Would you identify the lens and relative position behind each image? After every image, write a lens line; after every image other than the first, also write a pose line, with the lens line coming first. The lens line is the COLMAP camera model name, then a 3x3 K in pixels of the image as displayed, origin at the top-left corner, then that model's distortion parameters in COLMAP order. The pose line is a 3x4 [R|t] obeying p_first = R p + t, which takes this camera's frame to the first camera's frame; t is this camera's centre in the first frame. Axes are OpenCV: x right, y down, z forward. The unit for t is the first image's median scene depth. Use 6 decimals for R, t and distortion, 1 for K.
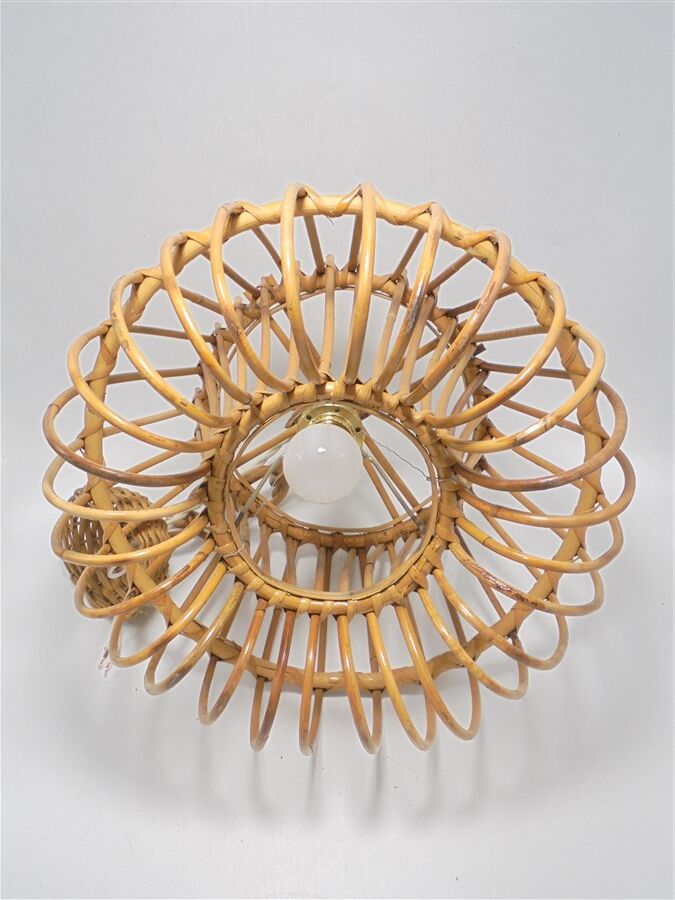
lens RADIAL K [[771.2, 0, 337.5], [0, 771.2, 450.0], [0, 0, 1]] dist [-0.138524, 0.003058]
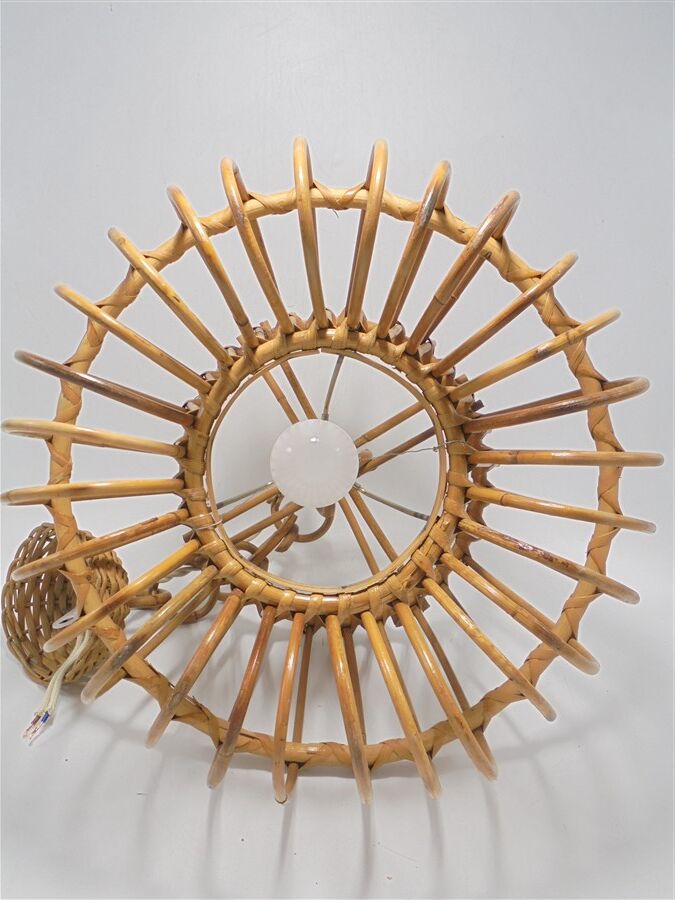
lens RADIAL K [[771.2, 0, 337.5], [0, 771.2, 450.0], [0, 0, 1]] dist [-0.138524, 0.003058]
pose [[0.998349, 0.048479, 0.030801, -0.022419], [-0.034444, 0.934469, -0.354374, 0.349375], [-0.045962, 0.352728, 0.934596, 0.161231]]
